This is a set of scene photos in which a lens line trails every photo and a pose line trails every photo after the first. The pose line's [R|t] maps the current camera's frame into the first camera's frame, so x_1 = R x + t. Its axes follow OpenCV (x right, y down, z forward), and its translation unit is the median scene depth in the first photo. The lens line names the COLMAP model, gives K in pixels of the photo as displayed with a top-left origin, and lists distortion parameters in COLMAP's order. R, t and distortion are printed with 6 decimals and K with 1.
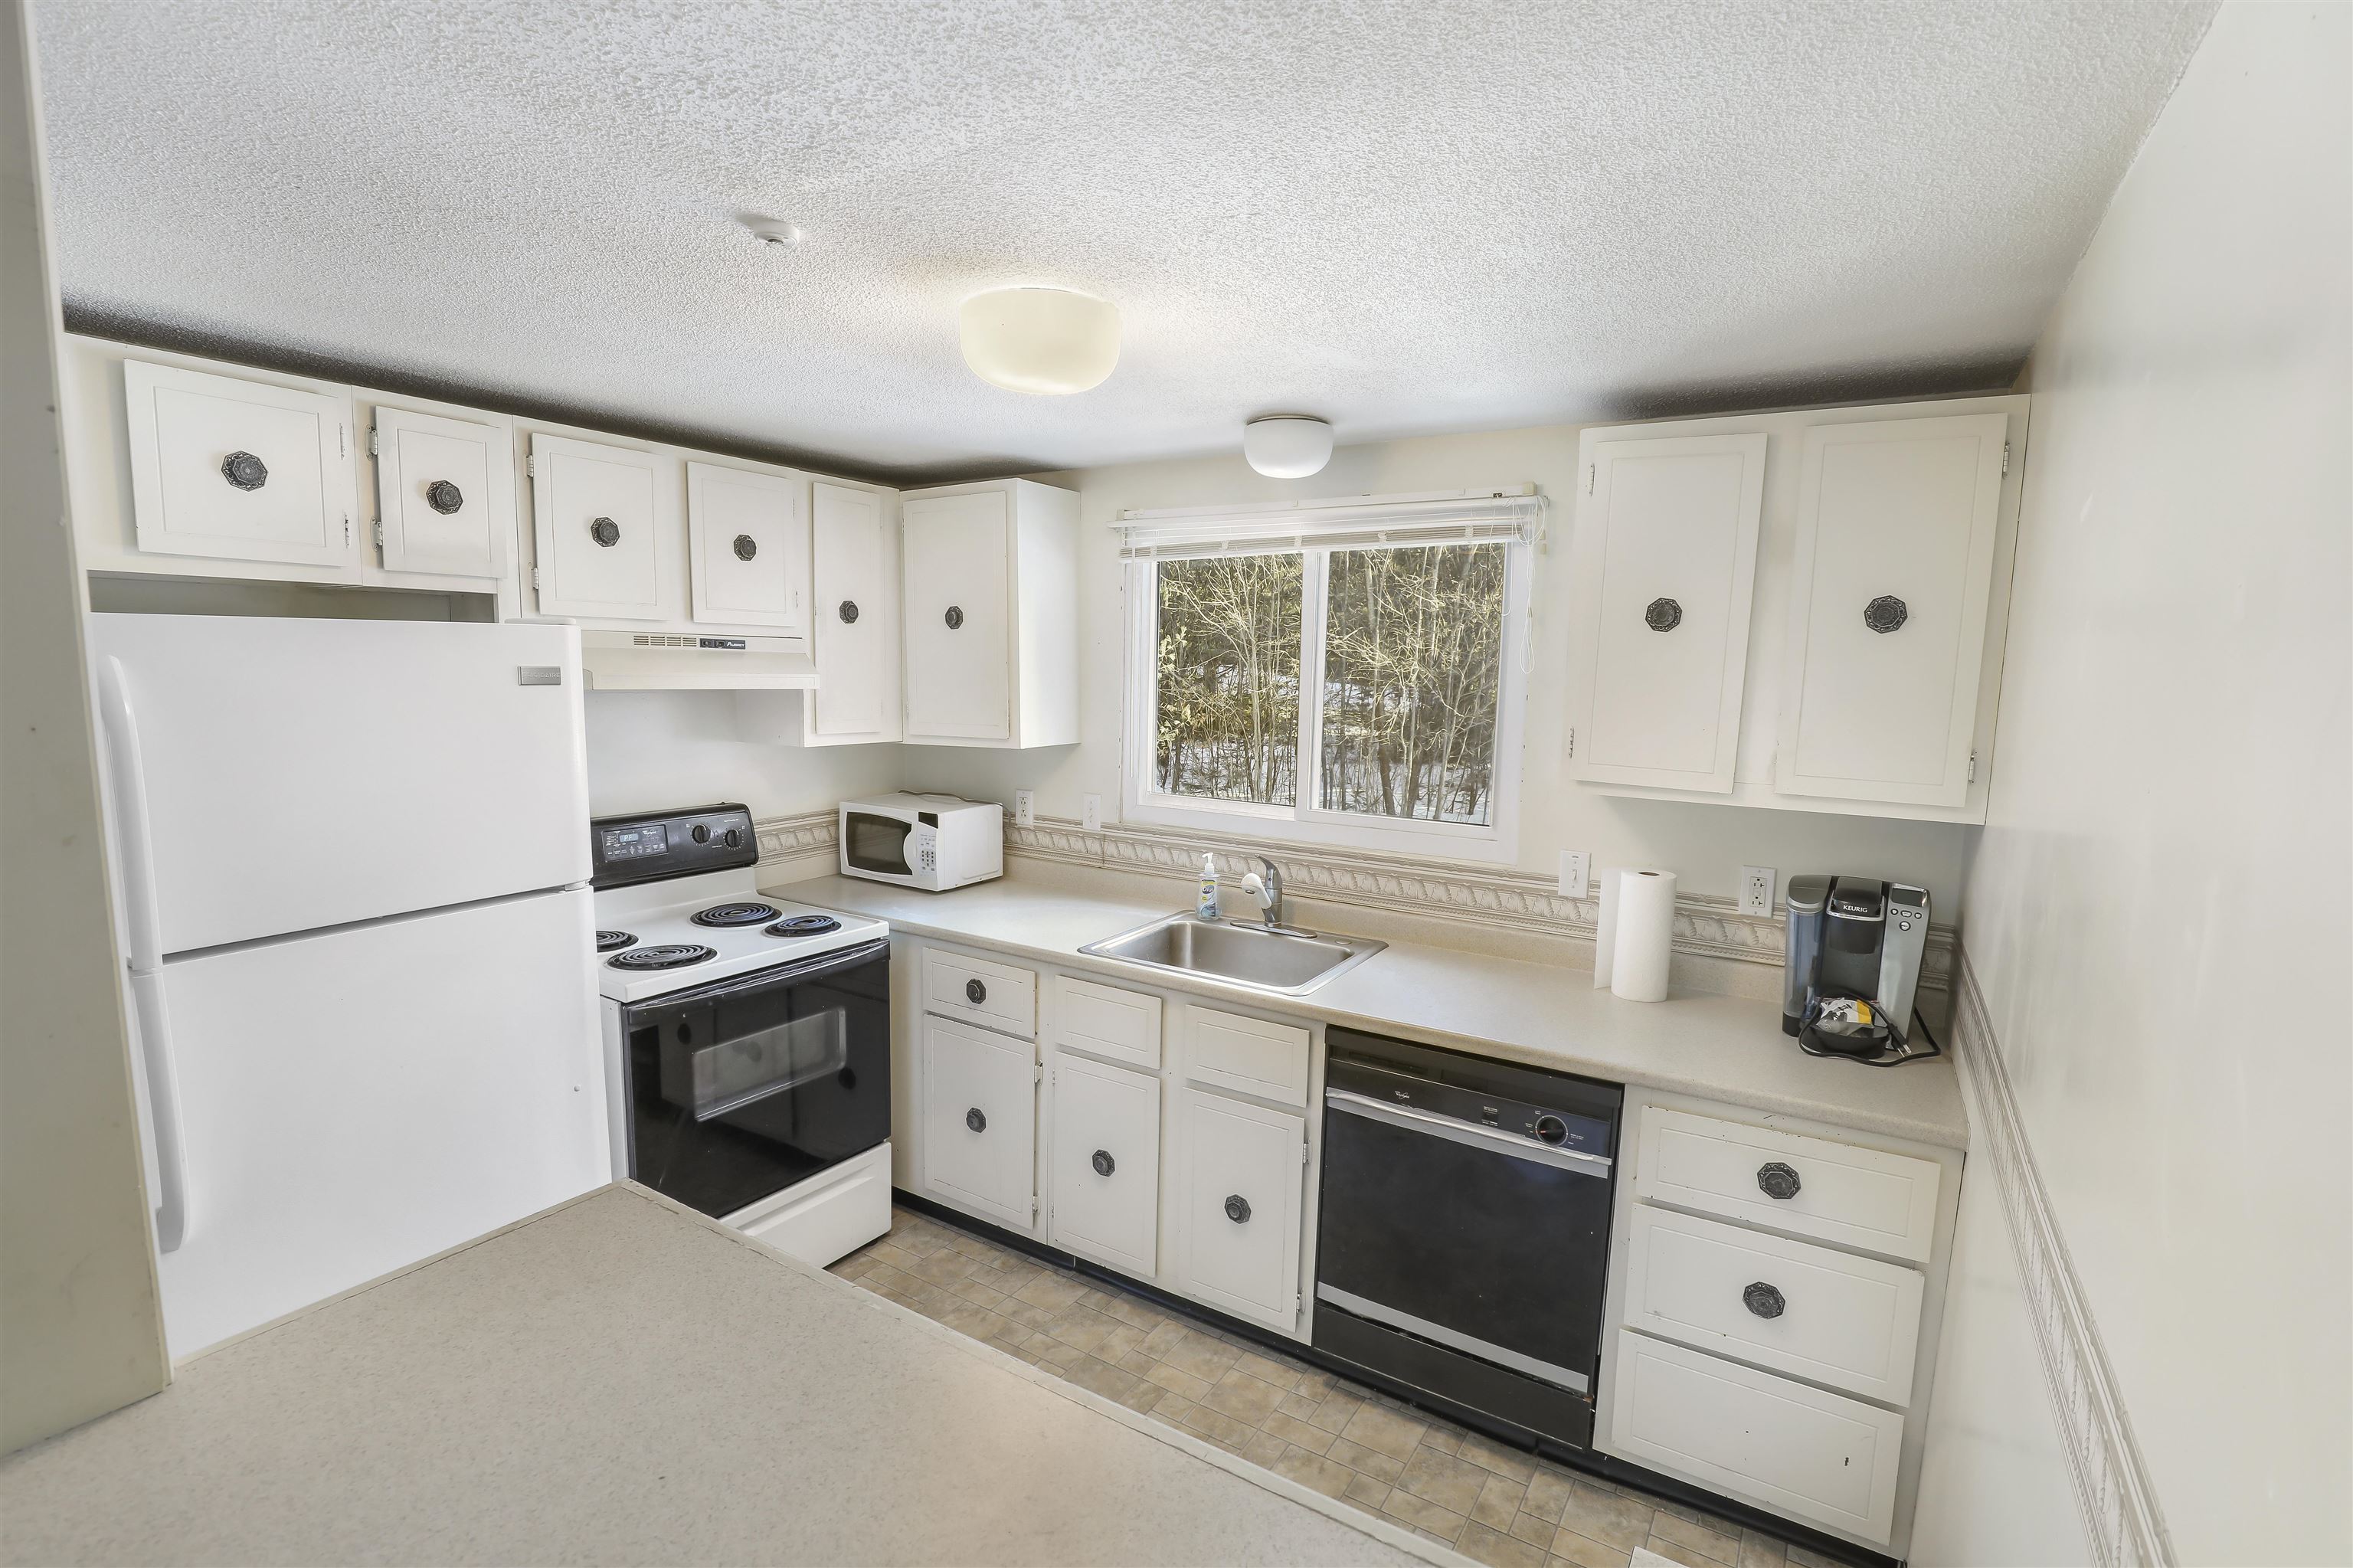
lens RADIAL K [[1067.5, 0, 1186.4], [0, 1067.5, 807.0], [0, 0, 1]] dist [0.000044, -0.000036]
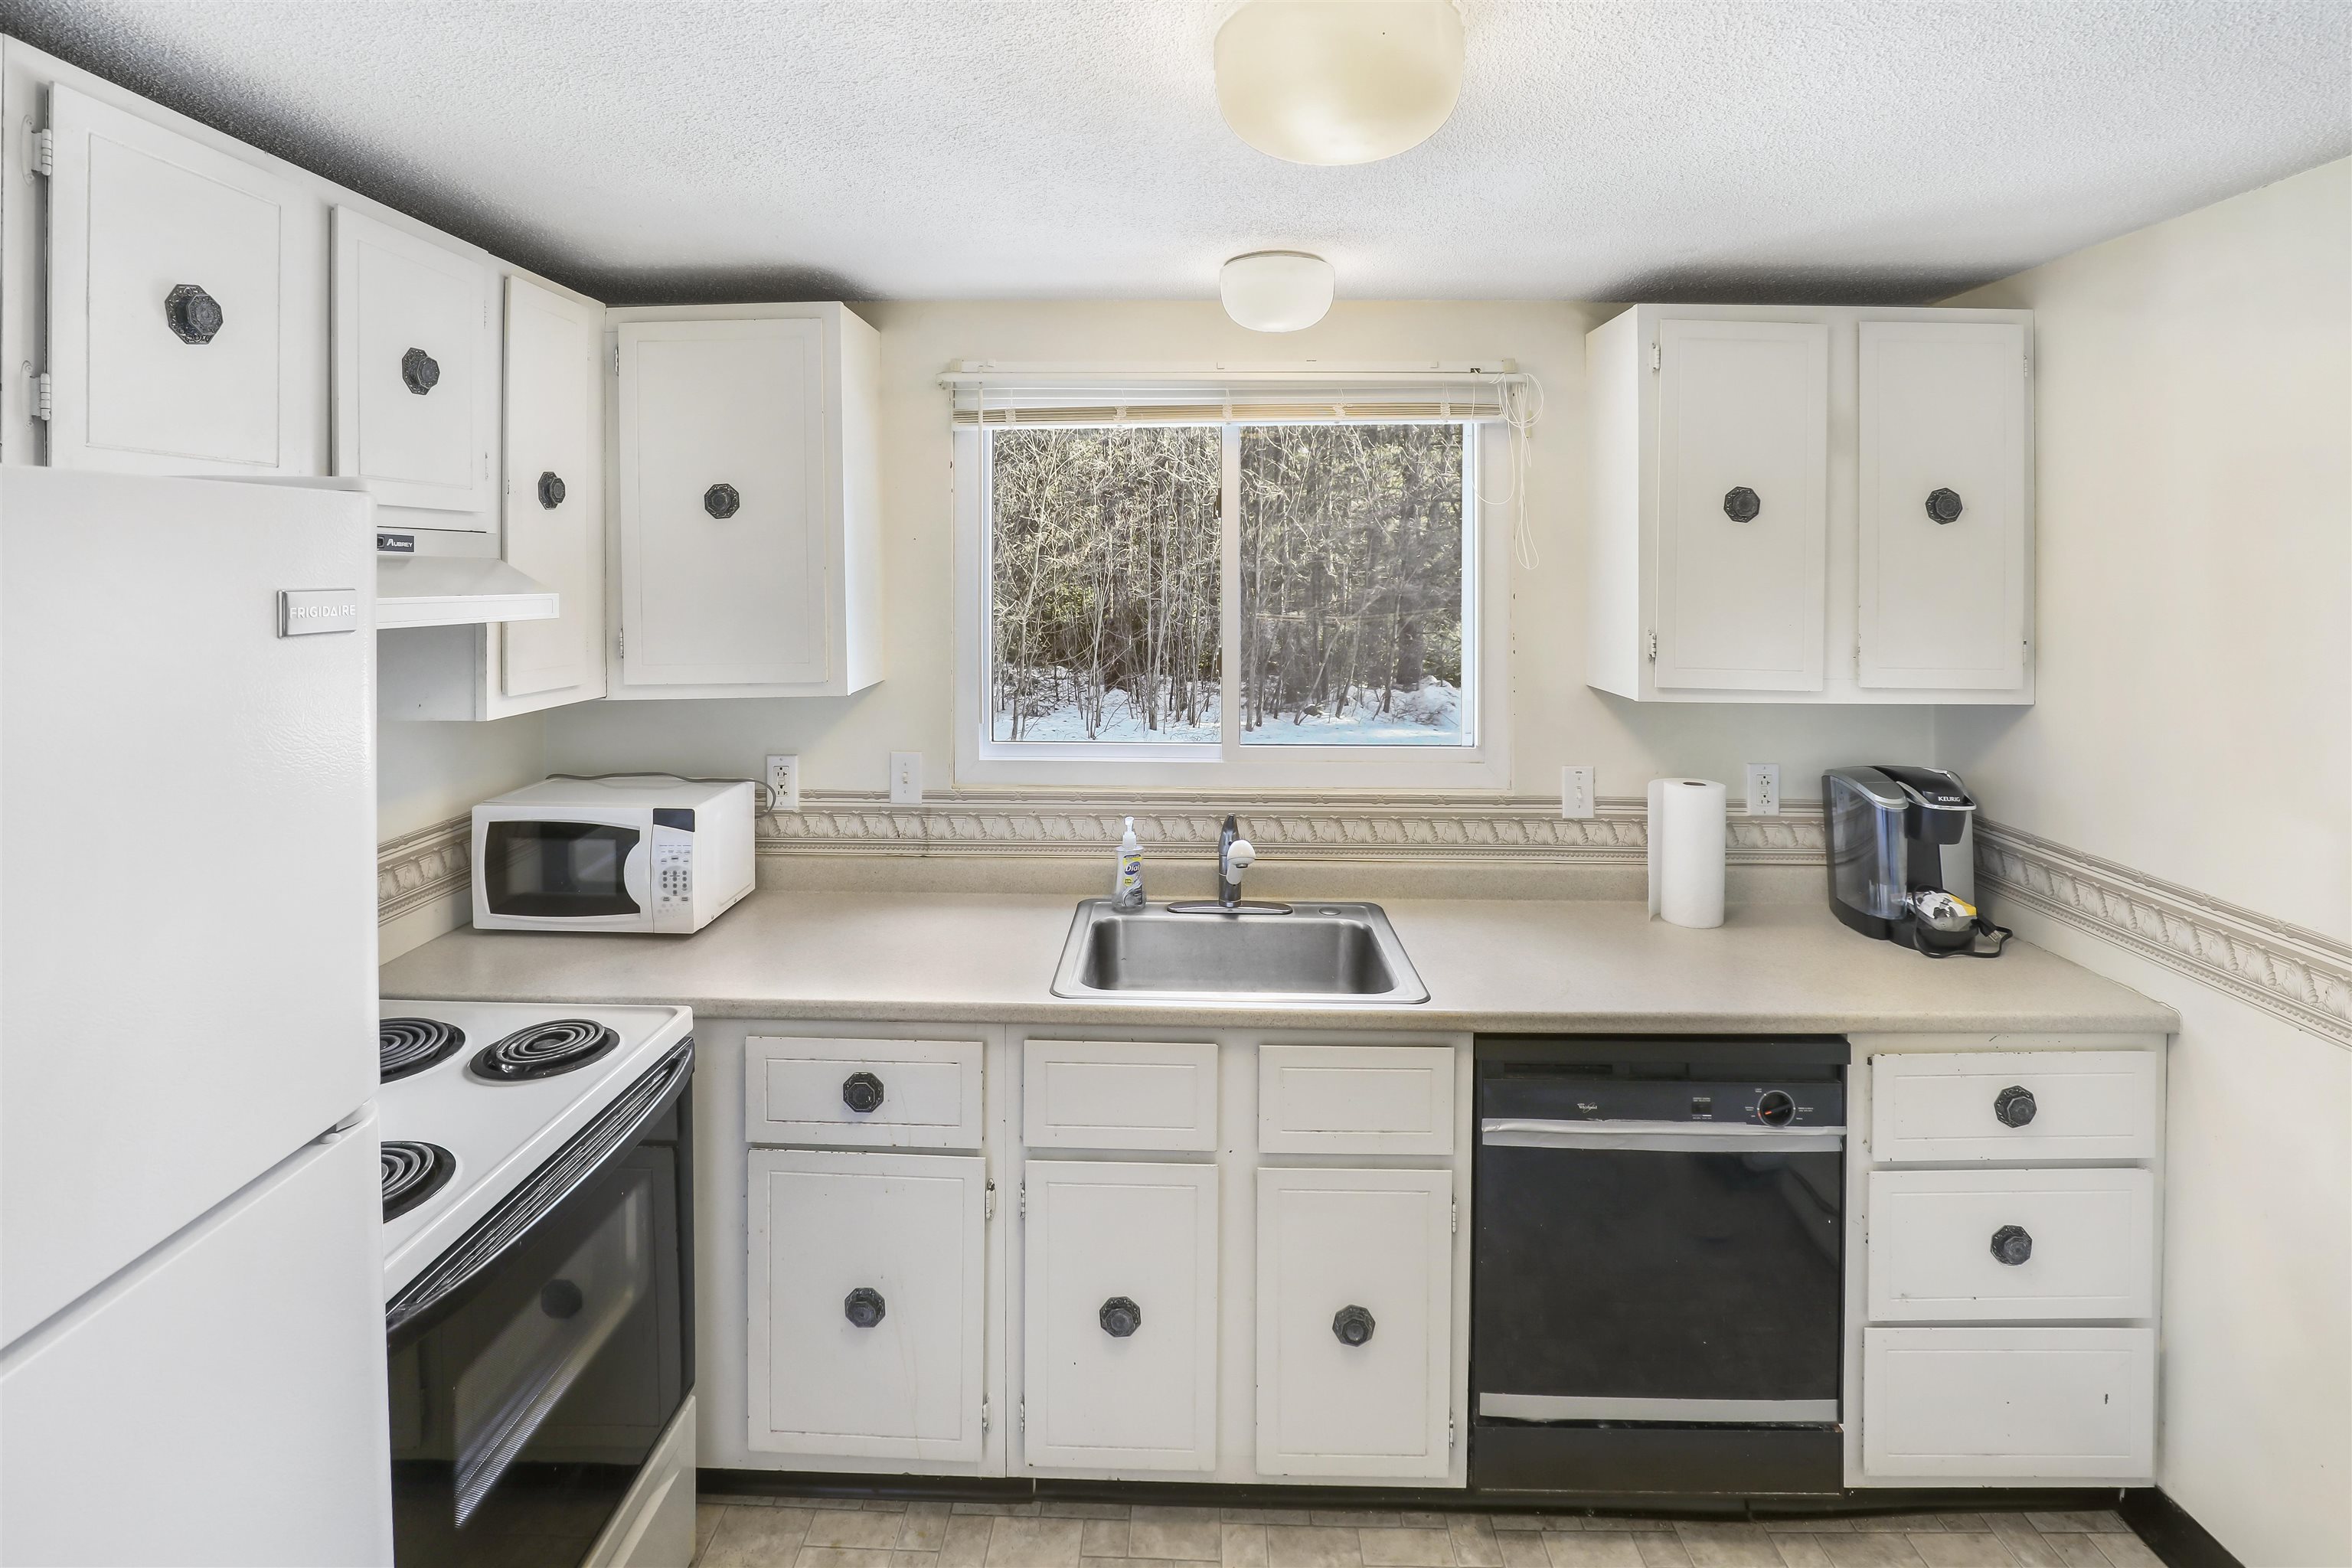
lens RADIAL K [[1129.8, 0, 1170.3], [0, 1129.8, 584.2], [0, 0, 1]] dist [-0.008525, -0.000451]
pose [[0.863665, -0.023779, 0.503506, -0.380286], [0.081580, 0.992312, -0.093070, -0.047047], [-0.497422, 0.121458, 0.858964, 0.323768]]
